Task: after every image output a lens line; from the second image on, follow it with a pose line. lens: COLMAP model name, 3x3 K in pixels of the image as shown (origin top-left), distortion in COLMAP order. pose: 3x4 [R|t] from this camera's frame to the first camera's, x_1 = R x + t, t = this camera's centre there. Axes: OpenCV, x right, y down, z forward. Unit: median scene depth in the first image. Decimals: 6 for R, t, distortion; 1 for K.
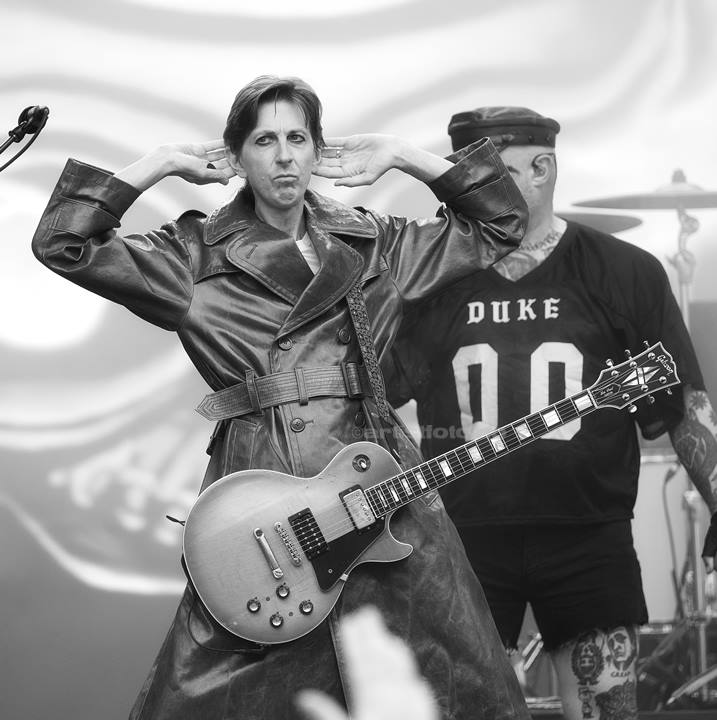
lens RADIAL K [[5375.9, 0, 358.5], [0, 5375.9, 360.0], [0, 0, 1]] dist [13.209595, -1944.195329]
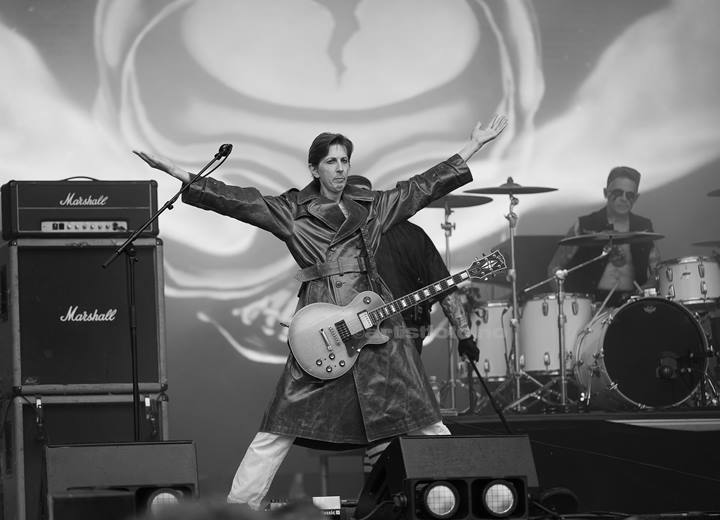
lens RADIAL K [[3280.4, 0, 360.0], [0, 3280.4, 260.0], [0, 0, 1]] dist [0.010118, 0.092949]
pose [[0.999732, 0.015877, -0.016837, 0.020678], [-0.016085, 0.999795, -0.012302, 0.018534], [0.016639, 0.012570, 0.999783, -0.383836]]
